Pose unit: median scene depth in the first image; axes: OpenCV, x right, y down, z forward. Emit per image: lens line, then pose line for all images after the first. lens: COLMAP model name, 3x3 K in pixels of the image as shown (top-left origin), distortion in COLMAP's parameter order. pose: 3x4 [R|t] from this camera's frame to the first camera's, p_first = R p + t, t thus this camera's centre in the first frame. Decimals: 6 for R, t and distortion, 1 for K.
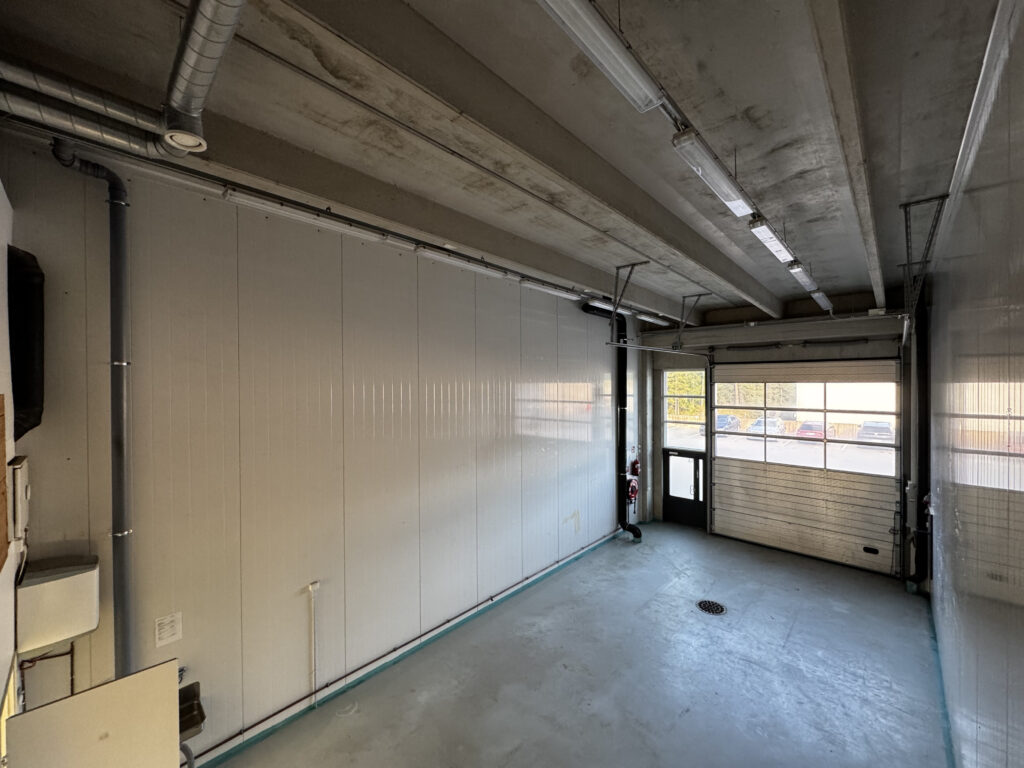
lens RADIAL K [[409.3, 0, 511.0], [0, 409.3, 387.5], [0, 0, 1]] dist [0.000973, 0.000049]
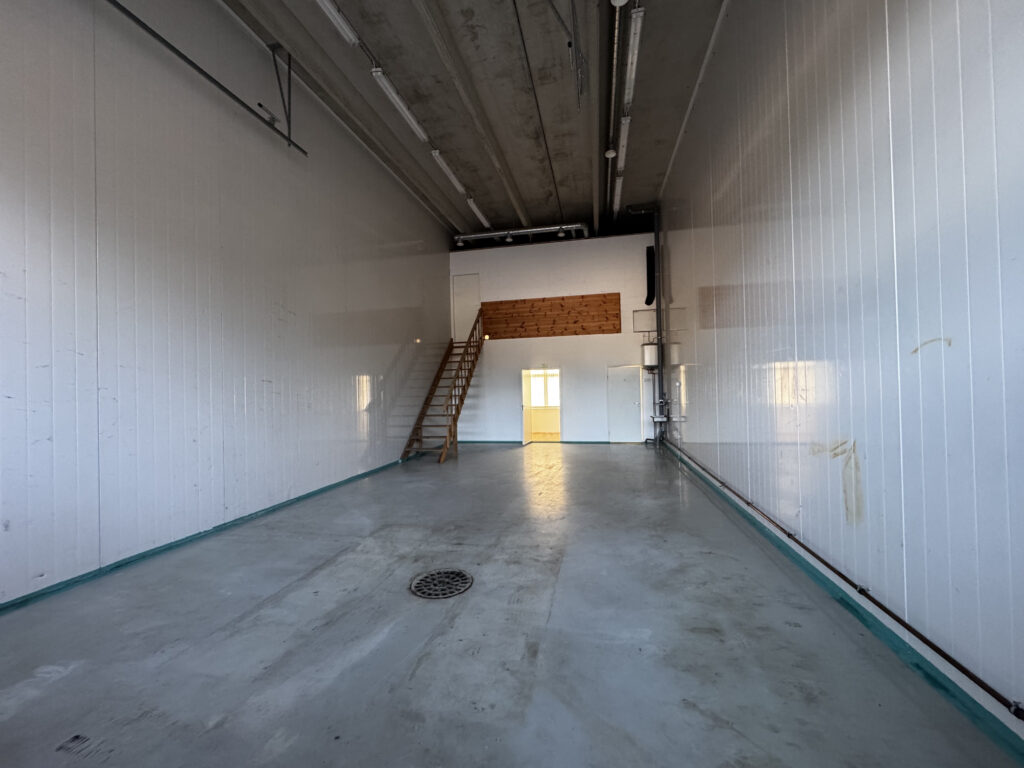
lens RADIAL K [[409.3, 0, 510.7], [0, 409.3, 382.3], [0, 0, 1]] dist [0.000973, 0.000049]
pose [[-0.859435, 0.018065, -0.510926, 0.583239], [0.024452, 0.999684, -0.005784, 0.288642], [0.510660, -0.017464, -0.859605, 1.280378]]
